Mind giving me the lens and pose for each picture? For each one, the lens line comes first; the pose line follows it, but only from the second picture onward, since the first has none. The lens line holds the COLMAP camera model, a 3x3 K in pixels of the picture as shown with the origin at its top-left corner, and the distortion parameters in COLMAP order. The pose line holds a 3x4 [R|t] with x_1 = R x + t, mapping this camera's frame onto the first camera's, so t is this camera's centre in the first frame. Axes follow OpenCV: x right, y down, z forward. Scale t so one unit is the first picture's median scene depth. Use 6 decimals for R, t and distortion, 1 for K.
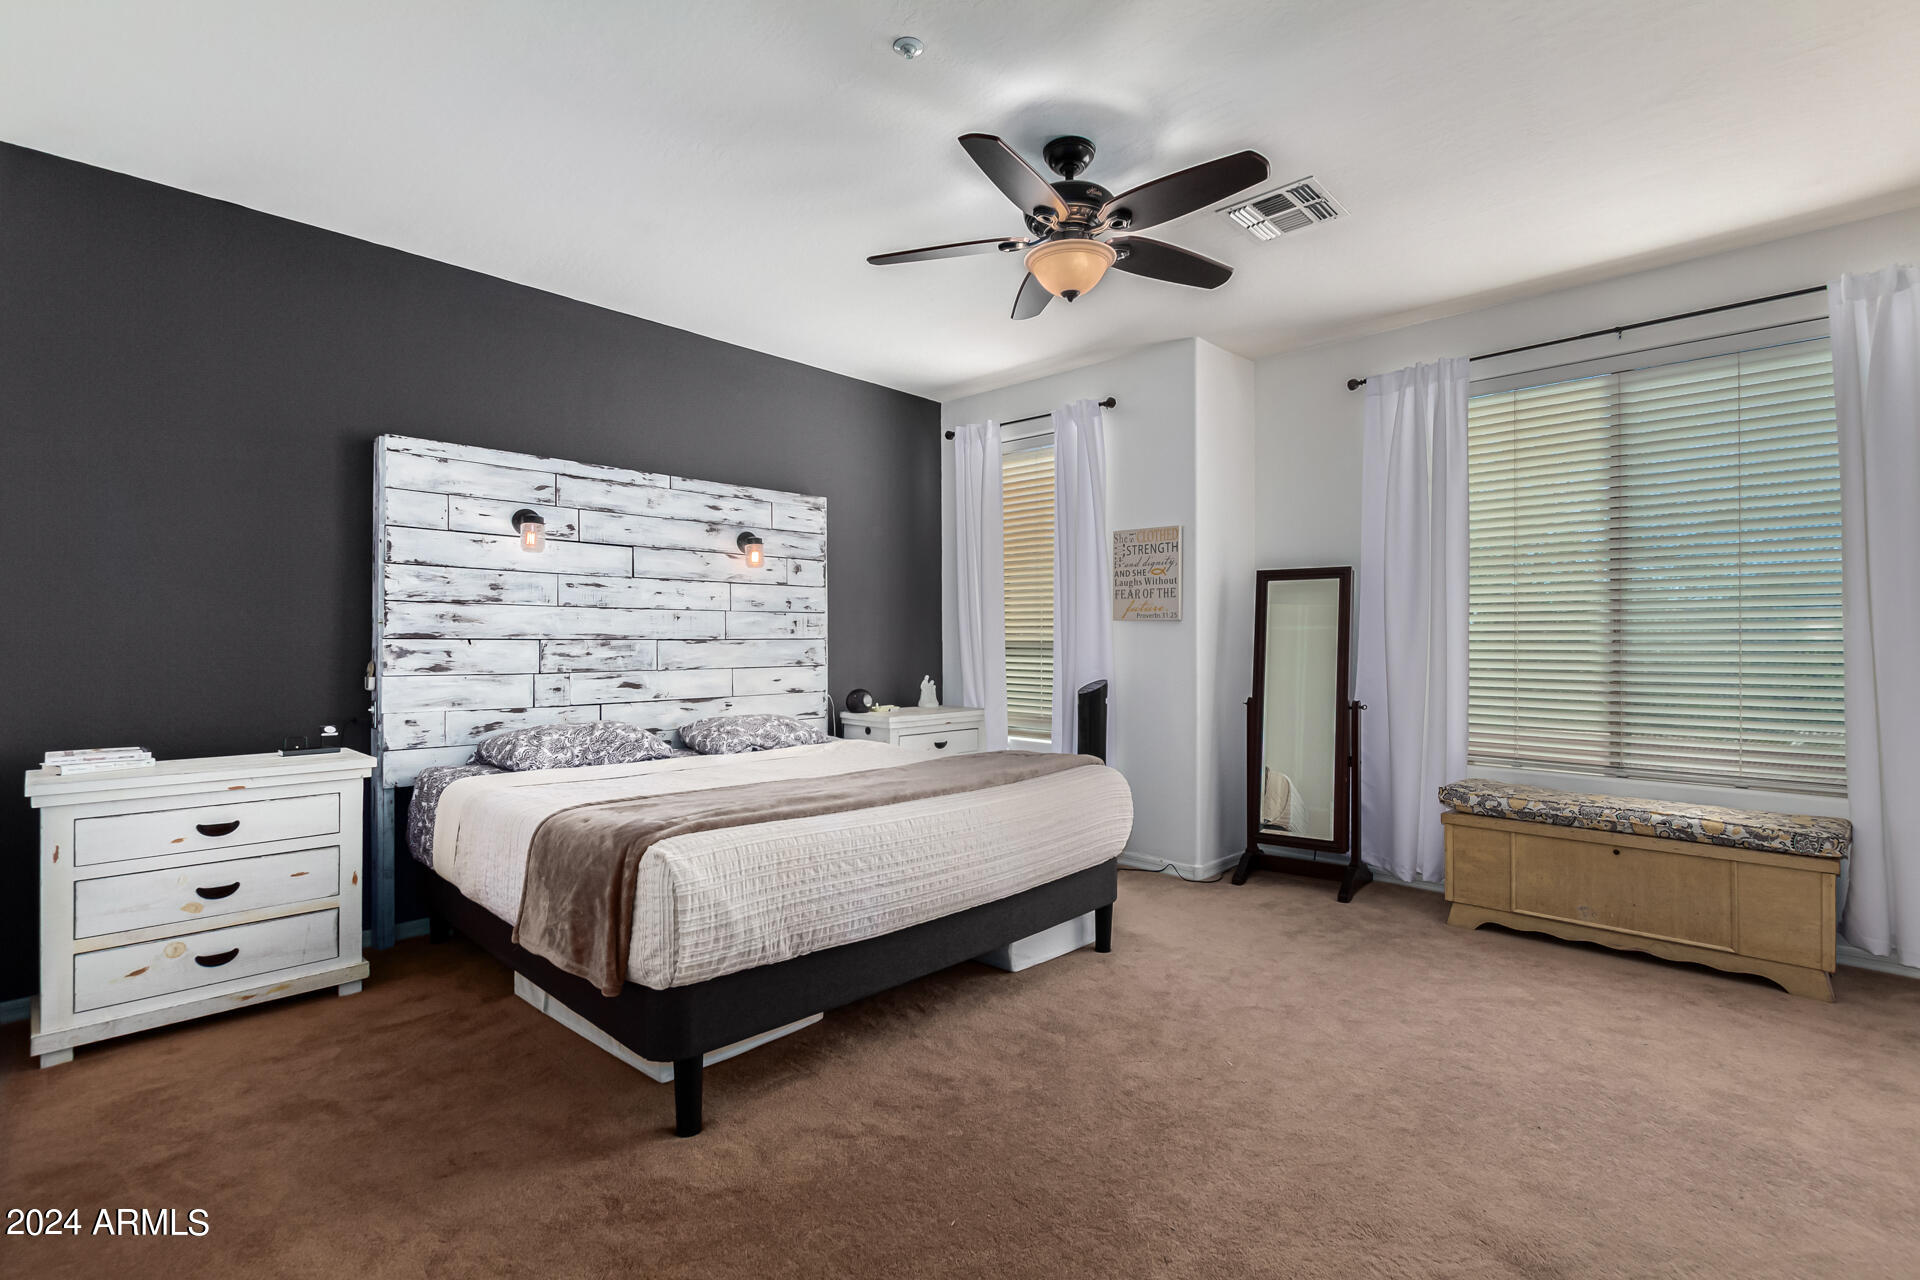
lens RADIAL K [[876.6, 0, 967.7], [0, 876.6, 642.7], [0, 0, 1]] dist [0.002253, -0.000672]
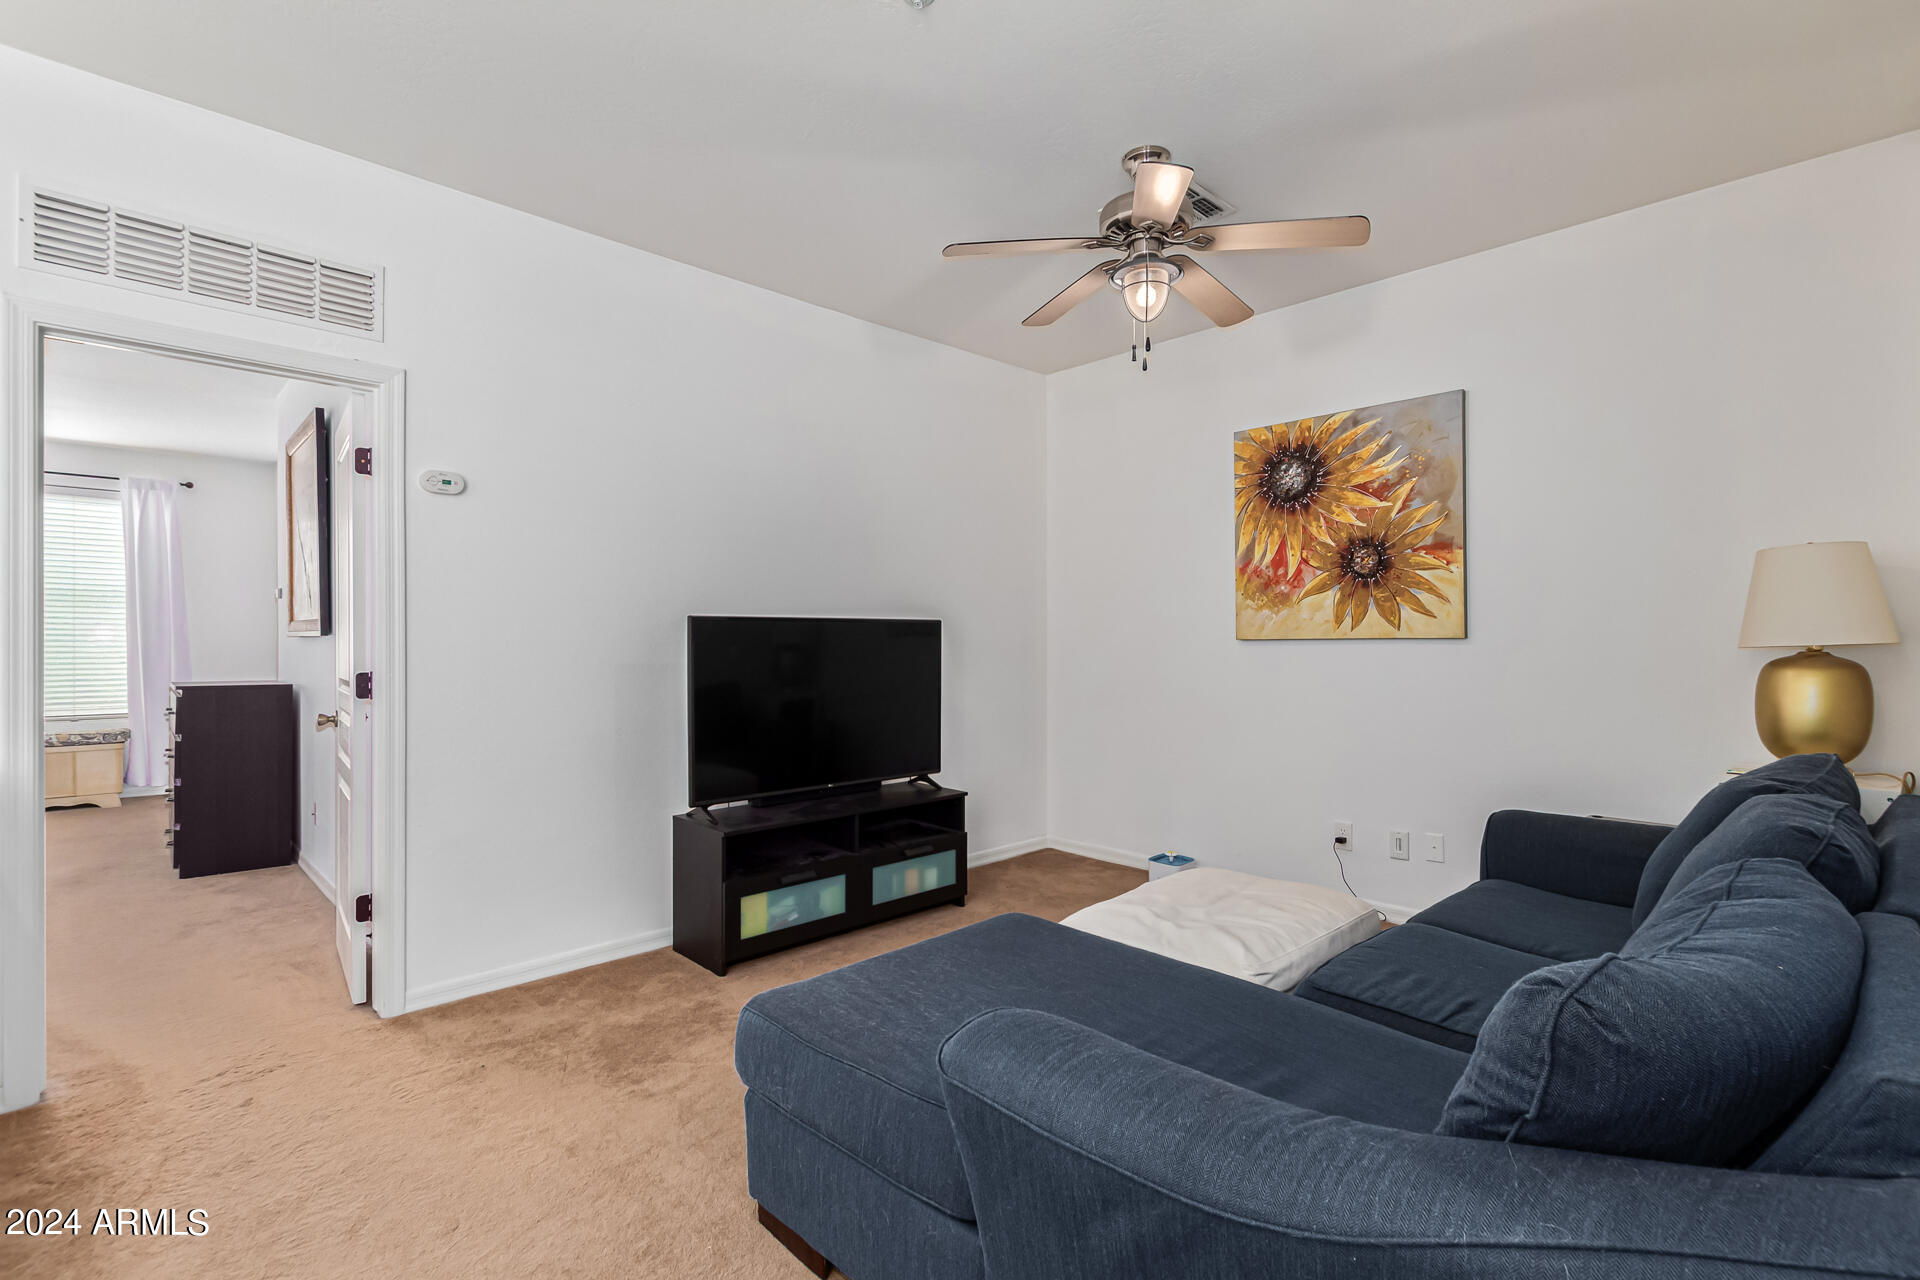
lens RADIAL K [[901.6, 0, 960.0], [0, 901.6, 640.0], [0, 0, 1]] dist [0.000194, -0.000135]
pose [[0.052457, 0.001210, 0.998622, -0.924019], [-0.000565, 0.999999, -0.001182, -0.010691], [-0.998623, -0.000502, 0.052458, -0.970223]]
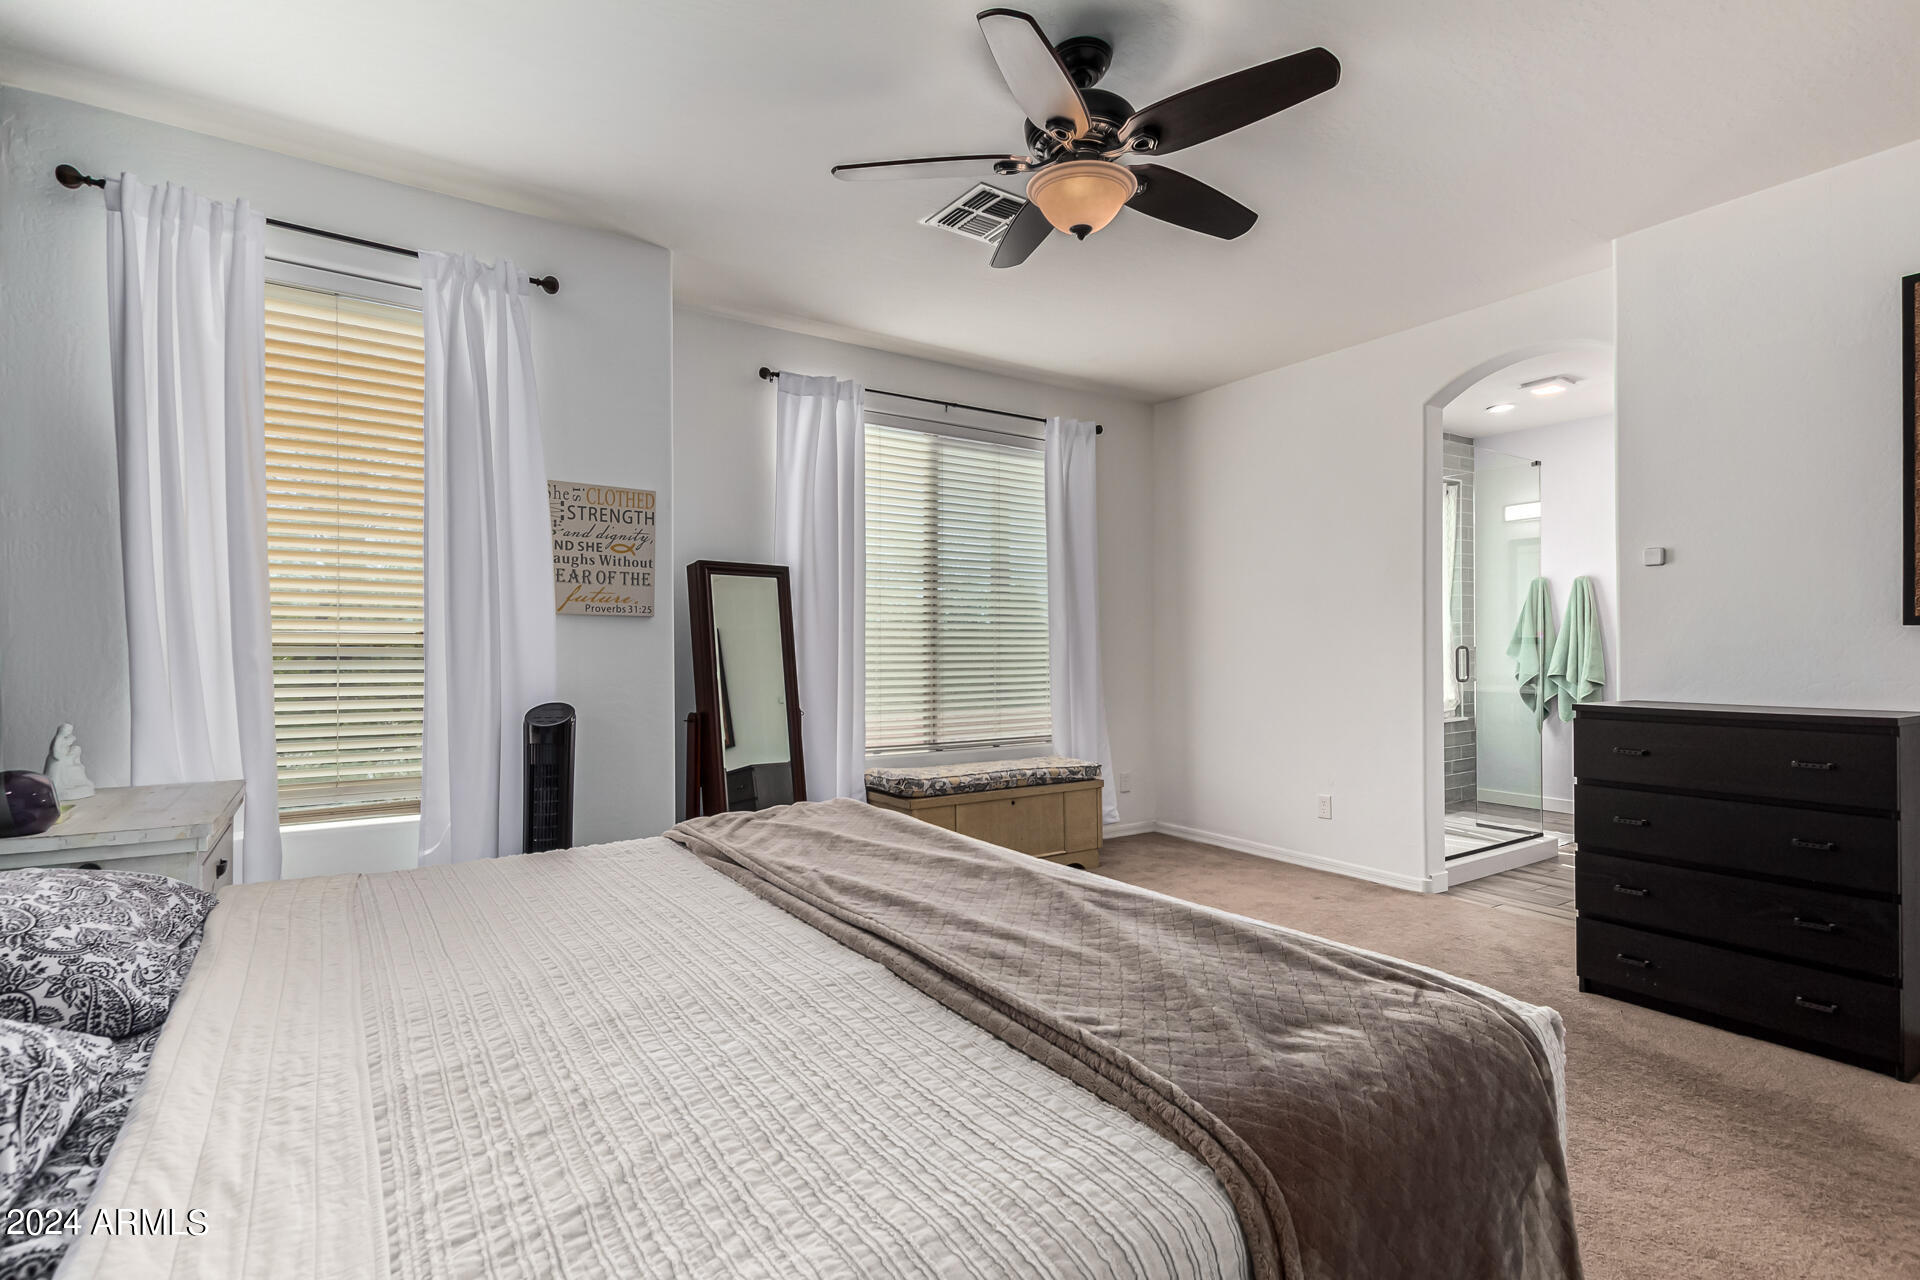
lens RADIAL K [[901.6, 0, 960.0], [0, 901.6, 640.0], [0, 0, 1]] dist [0.000194, -0.000135]
pose [[0.205303, 0.001404, 0.978697, -0.546630], [-0.005258, 0.999986, -0.000332, -0.008370], [-0.978684, -0.005077, 0.205308, 0.690331]]
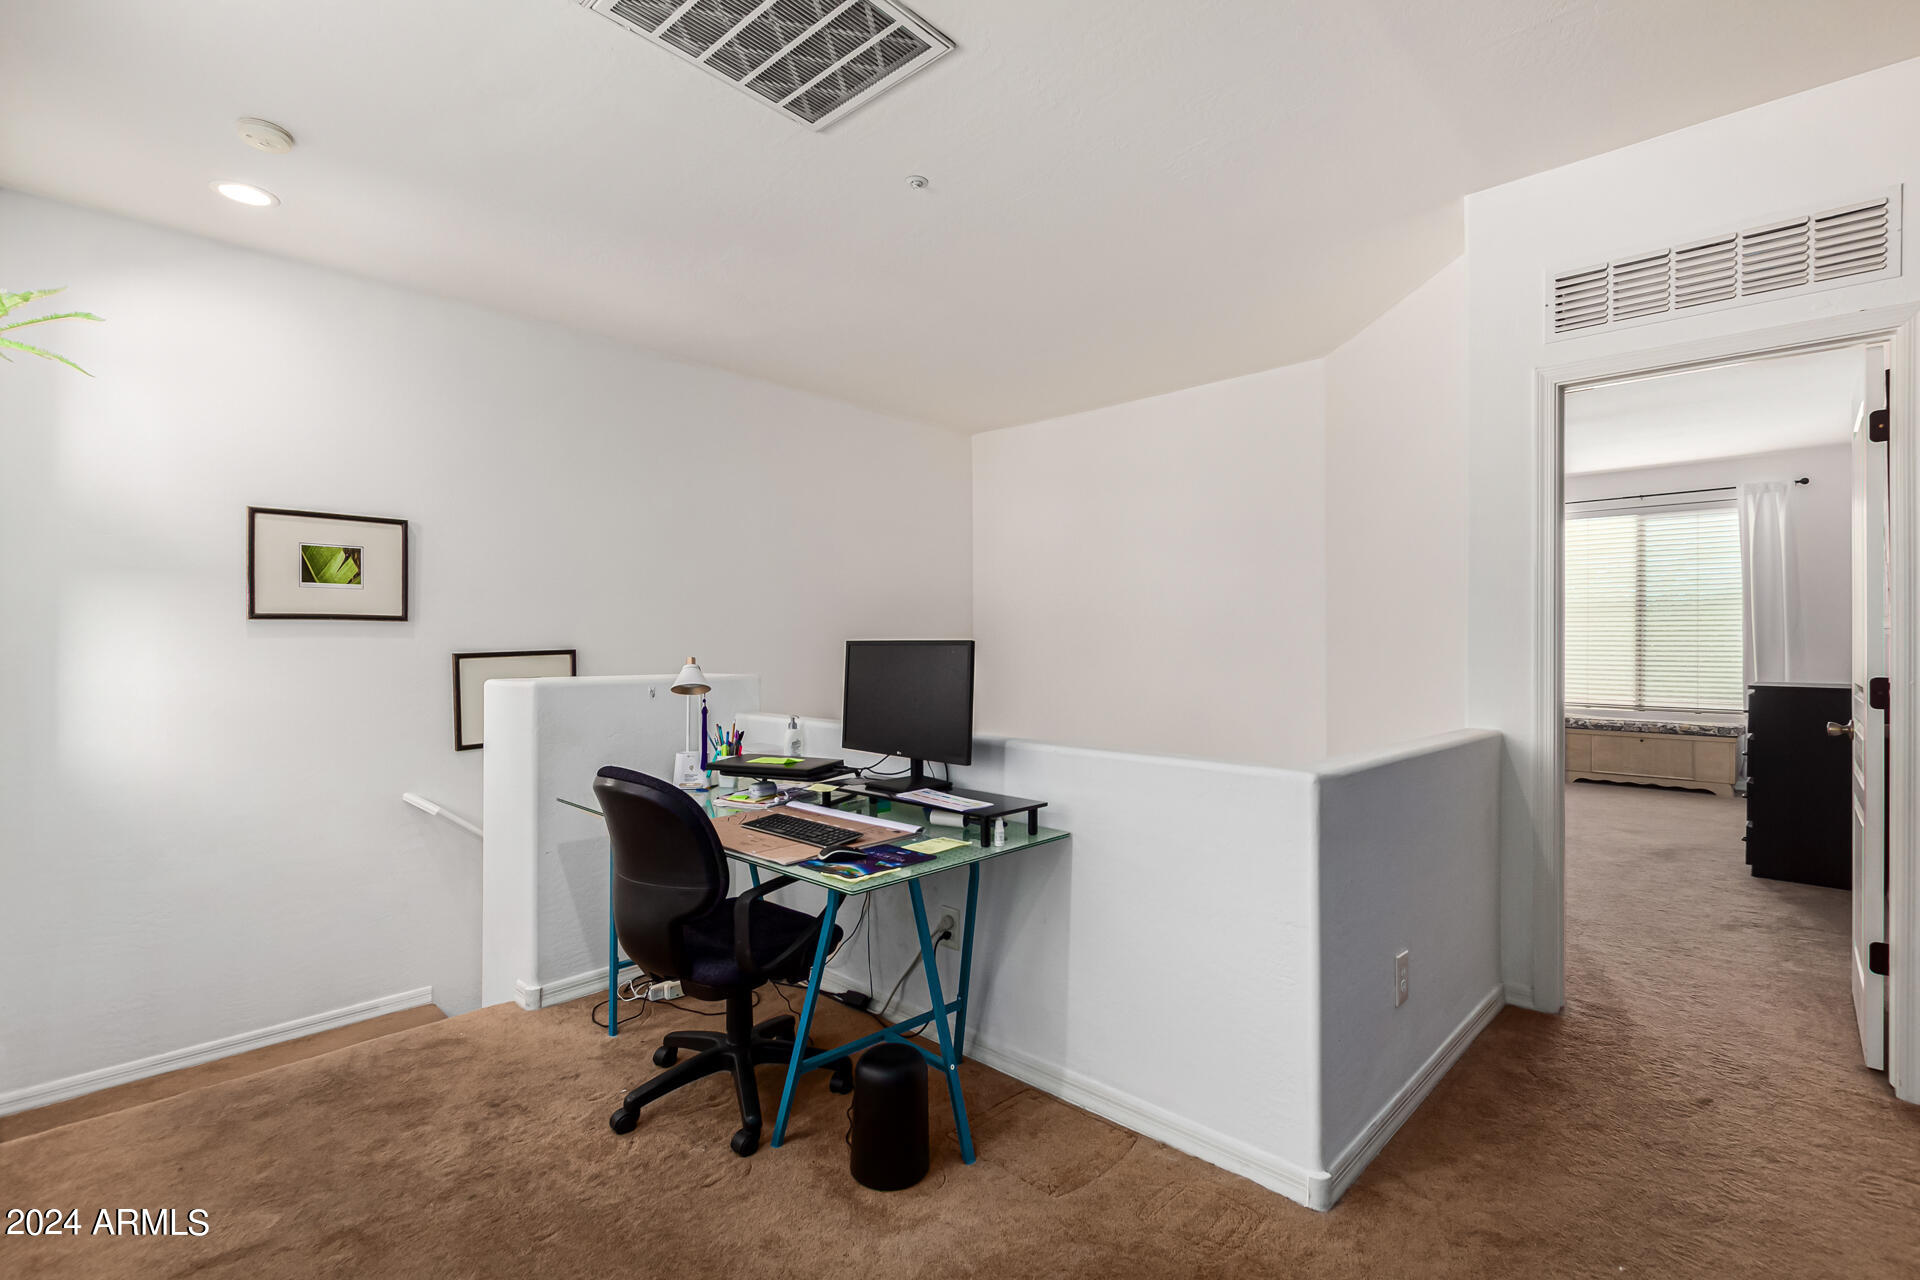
lens RADIAL K [[876.6, 0, 967.7], [0, 876.6, 642.7], [0, 0, 1]] dist [0.002253, -0.000672]
pose [[0.999997, -0.000617, -0.002198, -0.830969], [0.000619, 0.999999, 0.001281, -0.009912], [0.002197, -0.001283, 0.999997, -1.058302]]
